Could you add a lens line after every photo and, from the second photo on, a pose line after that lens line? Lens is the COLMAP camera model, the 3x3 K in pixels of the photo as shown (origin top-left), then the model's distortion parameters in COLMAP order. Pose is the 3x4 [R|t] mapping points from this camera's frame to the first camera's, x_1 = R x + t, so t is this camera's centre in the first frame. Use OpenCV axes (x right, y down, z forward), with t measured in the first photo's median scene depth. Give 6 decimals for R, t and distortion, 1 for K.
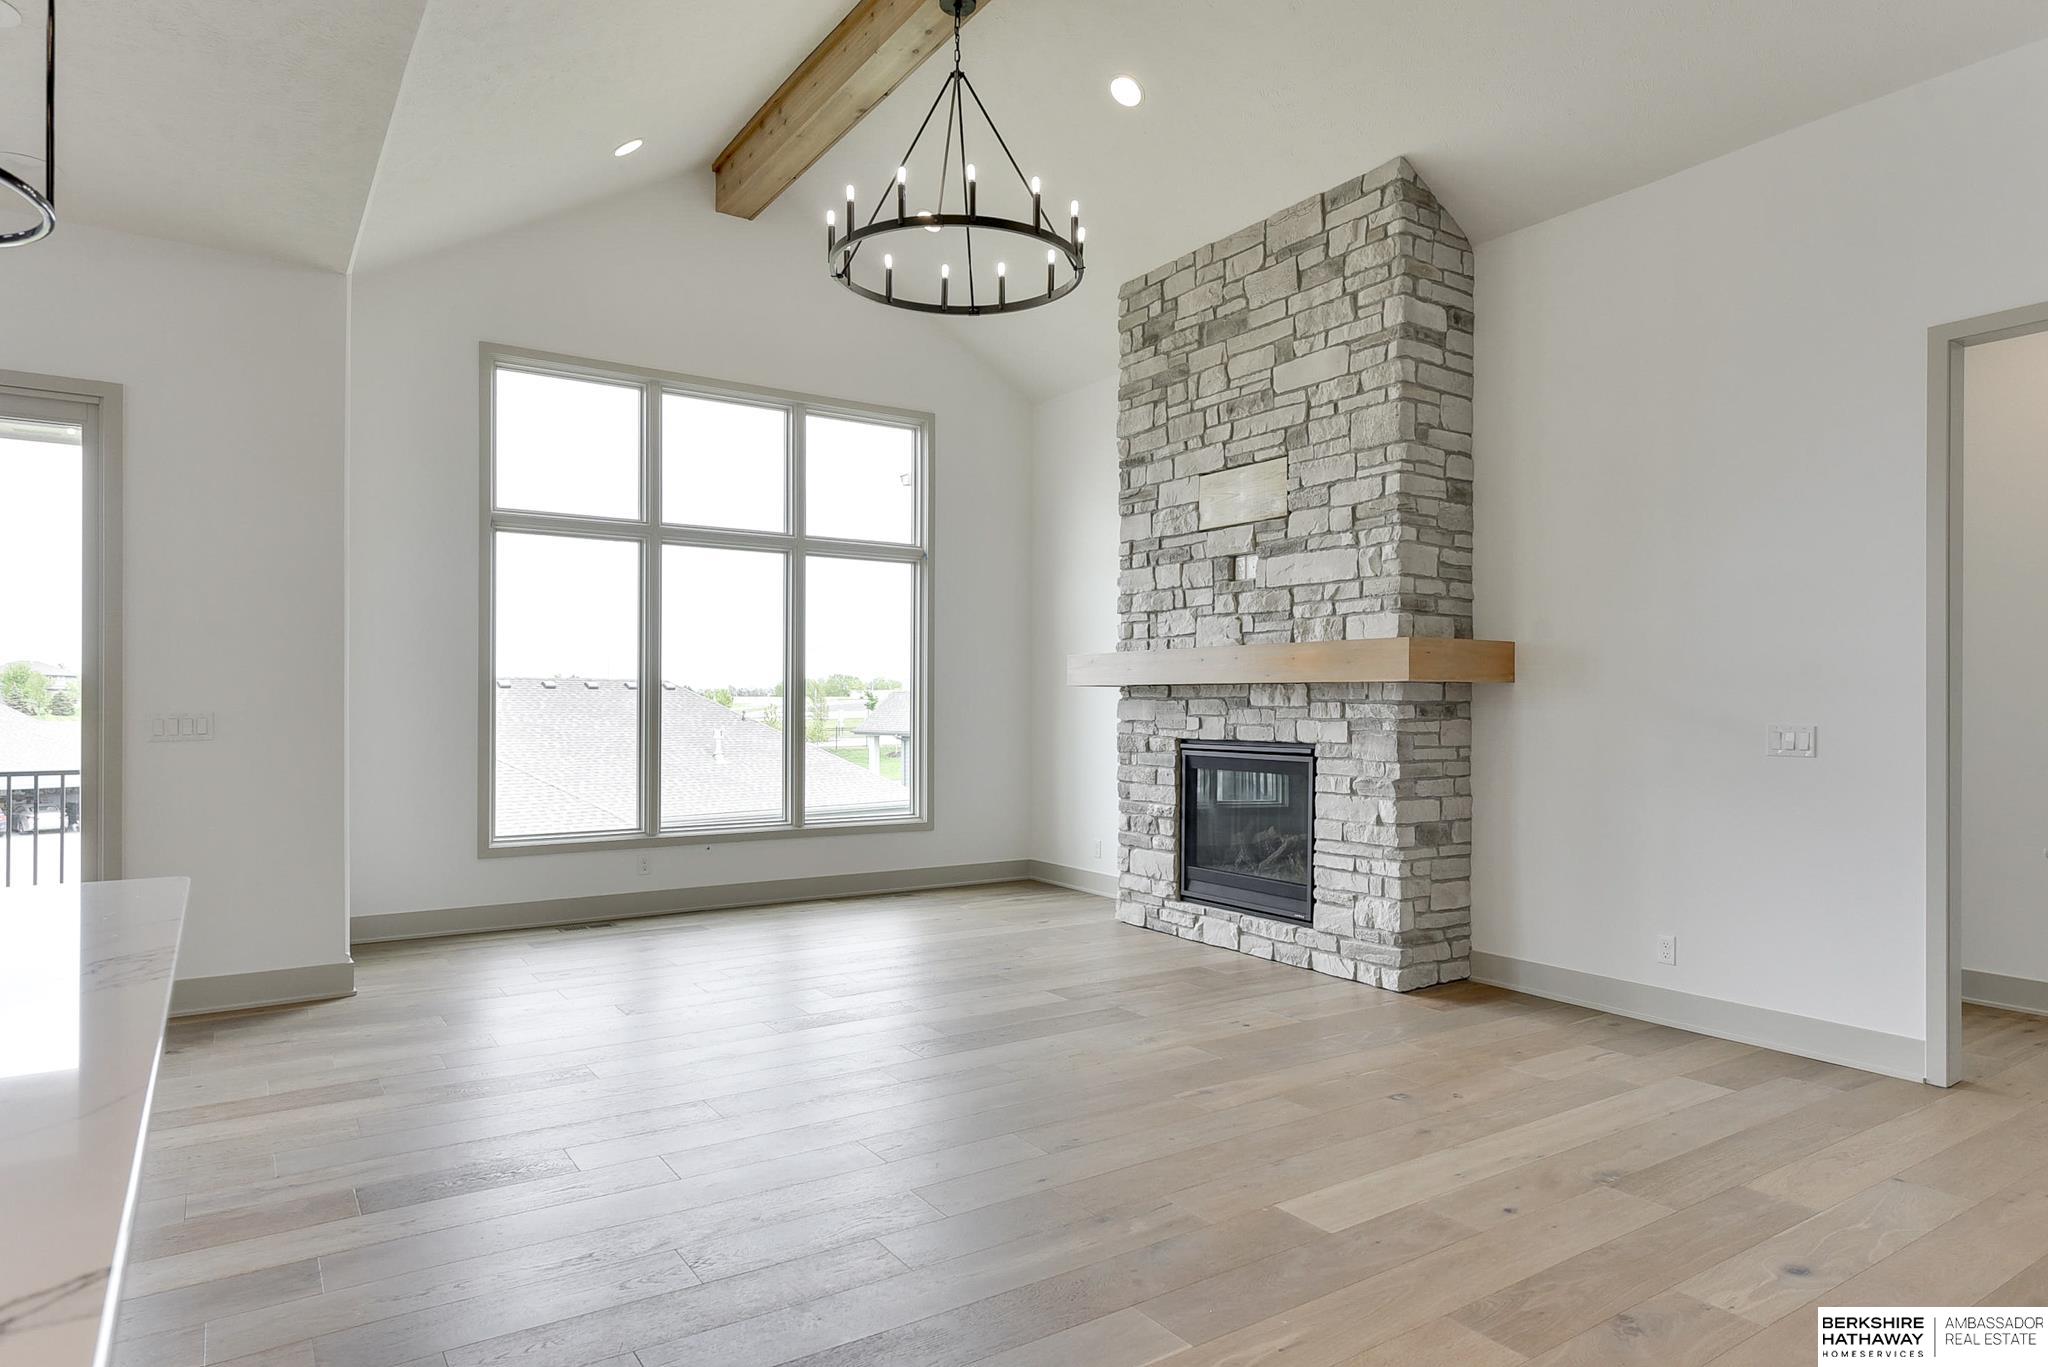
lens RADIAL K [[1172.9, 0, 1025.5], [0, 1172.9, 704.5], [0, 0, 1]] dist [0.004859, -0.000124]
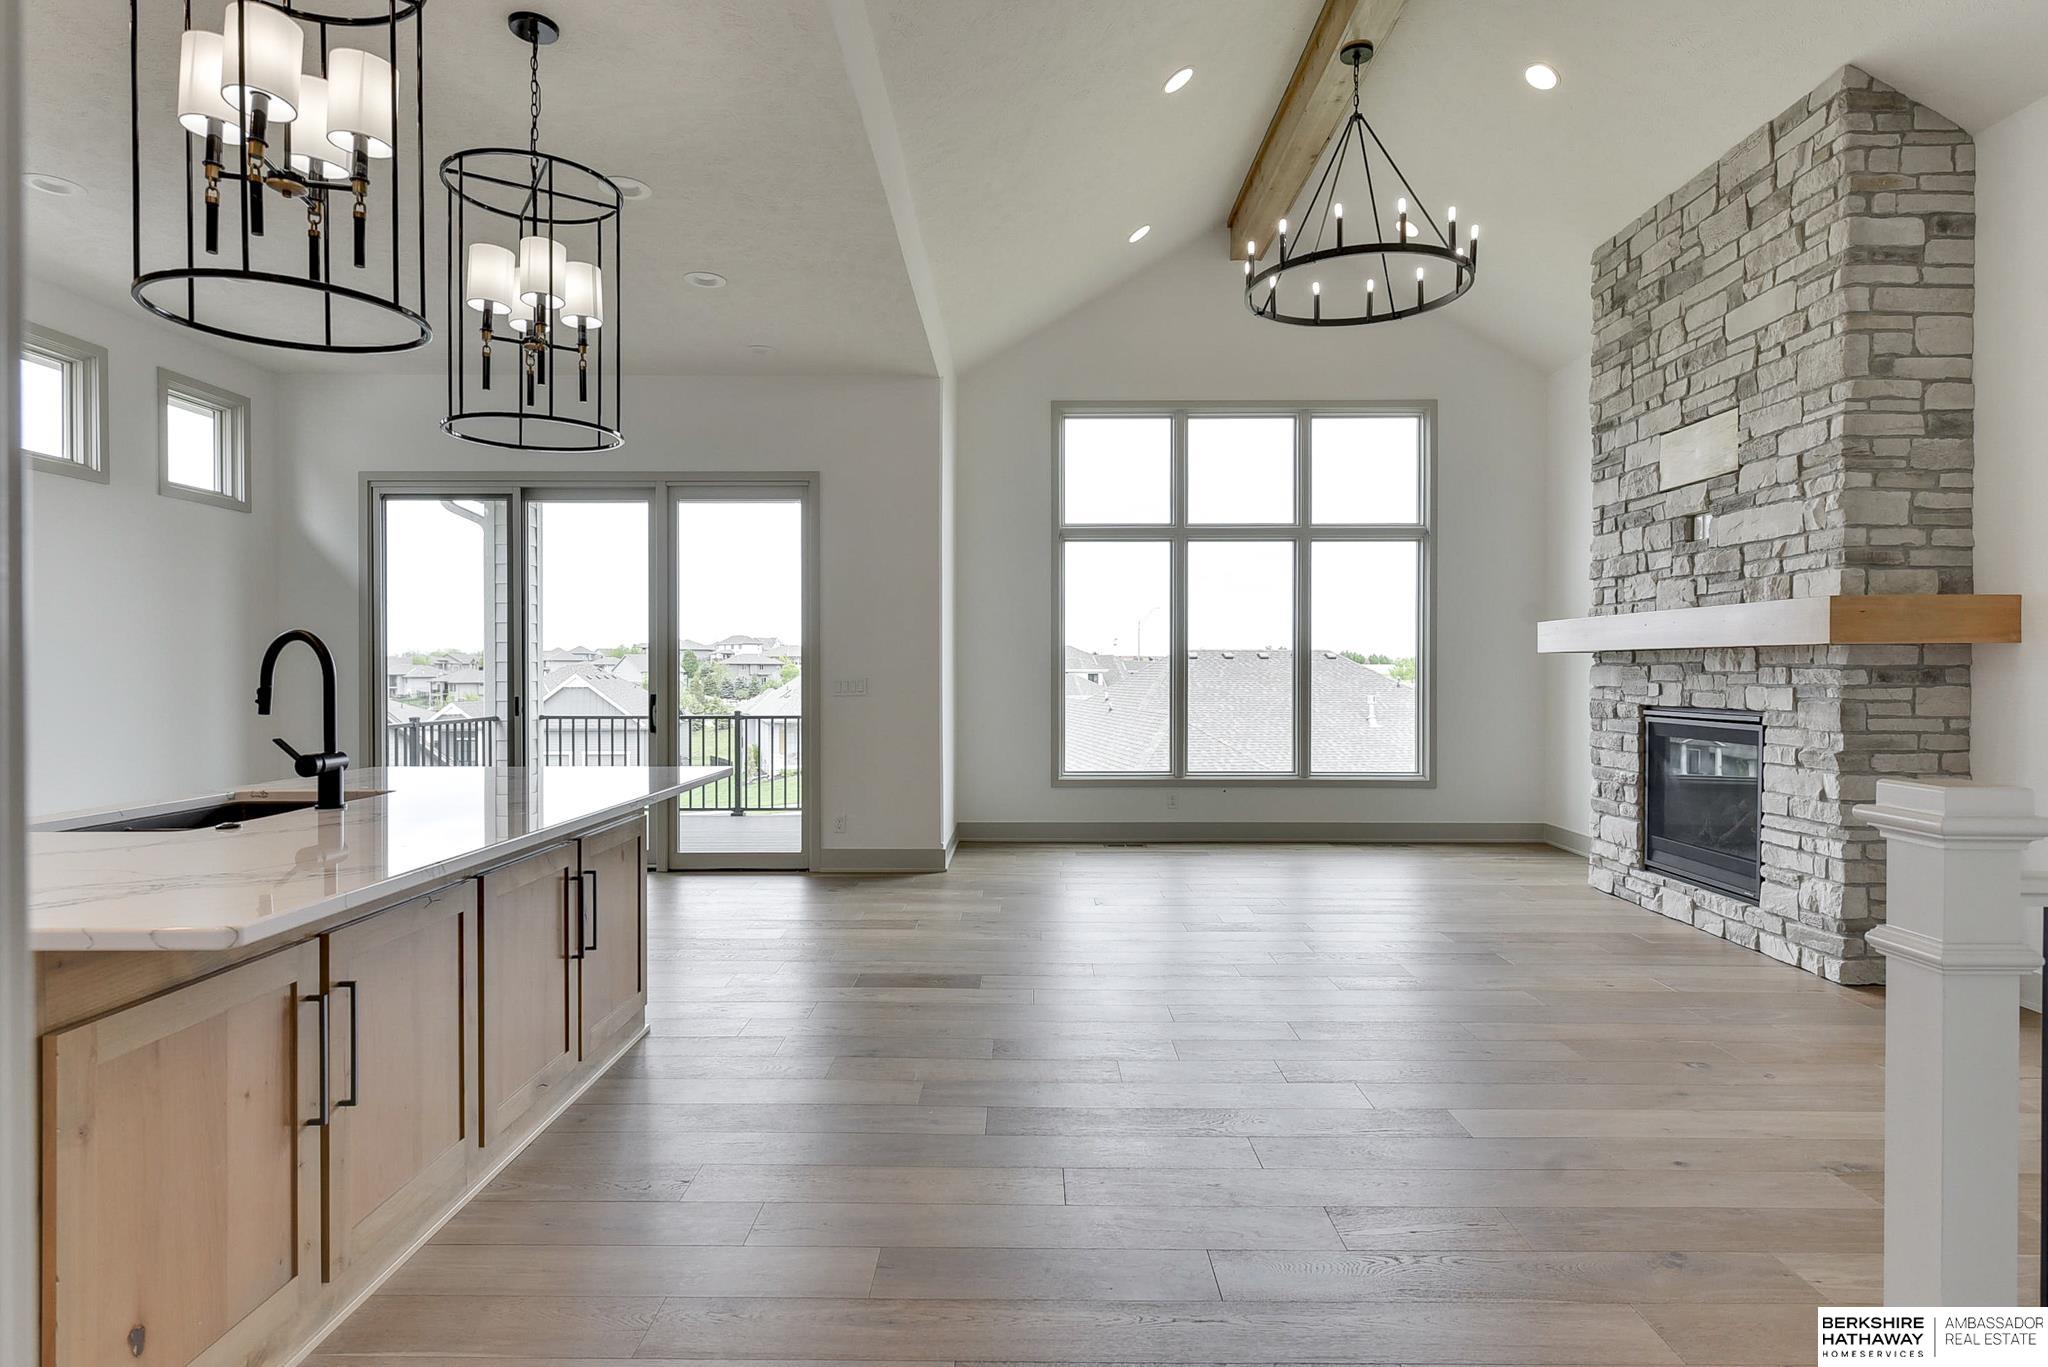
lens RADIAL K [[1095.4, 0, 1024.0], [0, 1095.4, 683.5], [0, 0, 1]] dist [-0.000730, -0.000560]
pose [[0.822629, 0.003370, -0.568568, 0.260794], [0.002149, 0.999957, 0.009036, 0.001931], [0.568574, -0.008655, 0.822586, -0.055913]]
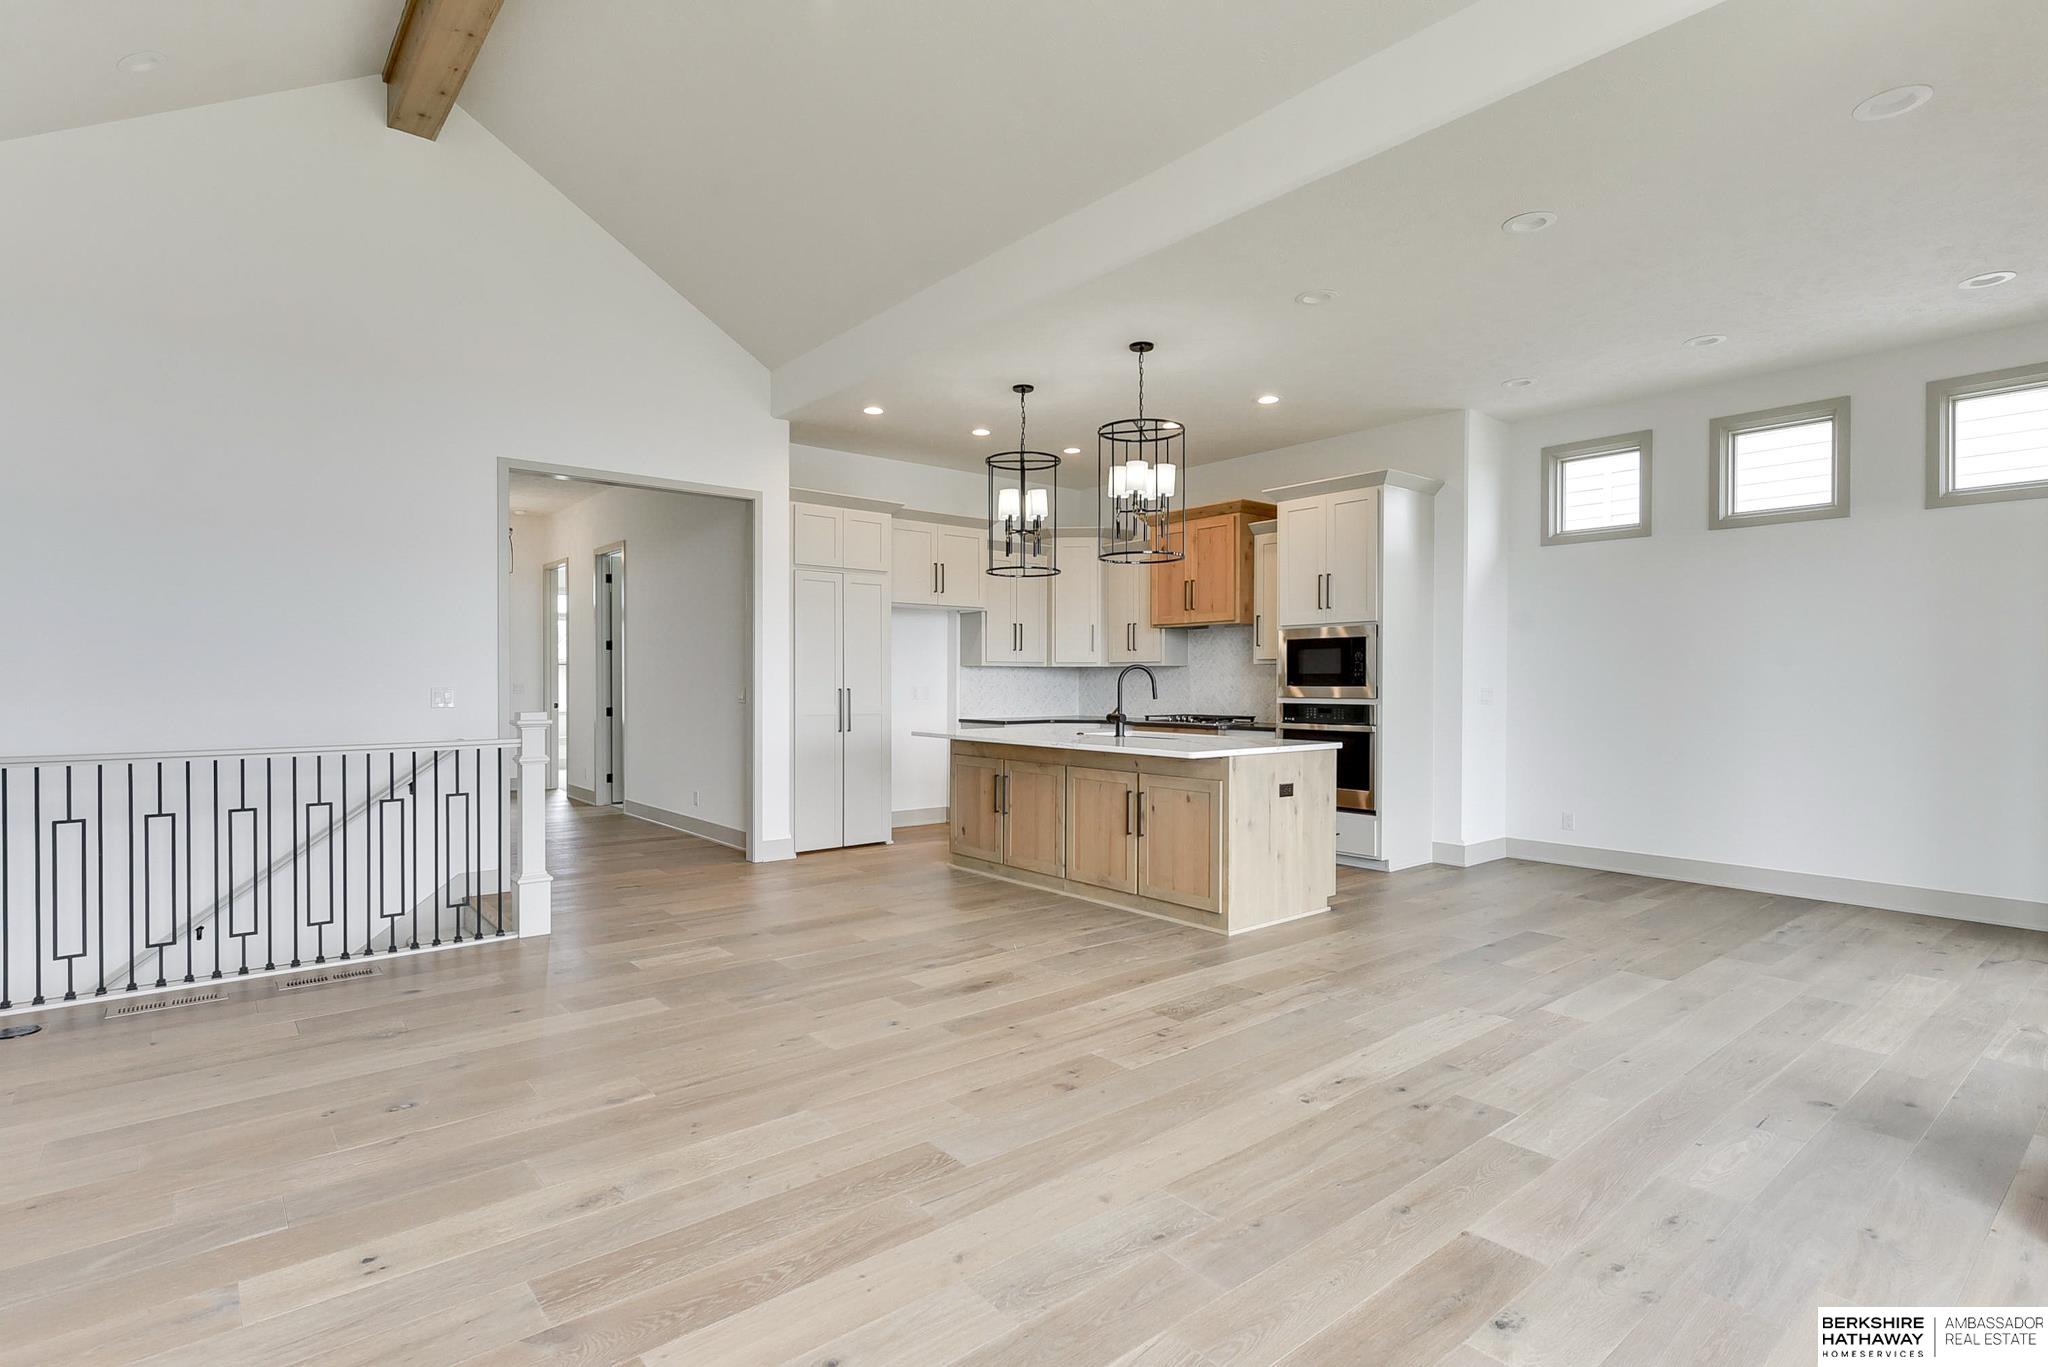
lens RADIAL K [[1008.1, 0, 1024.0], [0, 1008.1, 683.5], [0, 0, 1]] dist [0.000315, 0.000057]
pose [[-0.995266, -0.005124, -0.097056, -0.063844], [-0.005916, 0.999952, 0.007864, -0.006763], [0.097011, 0.008401, -0.995248, 1.277615]]
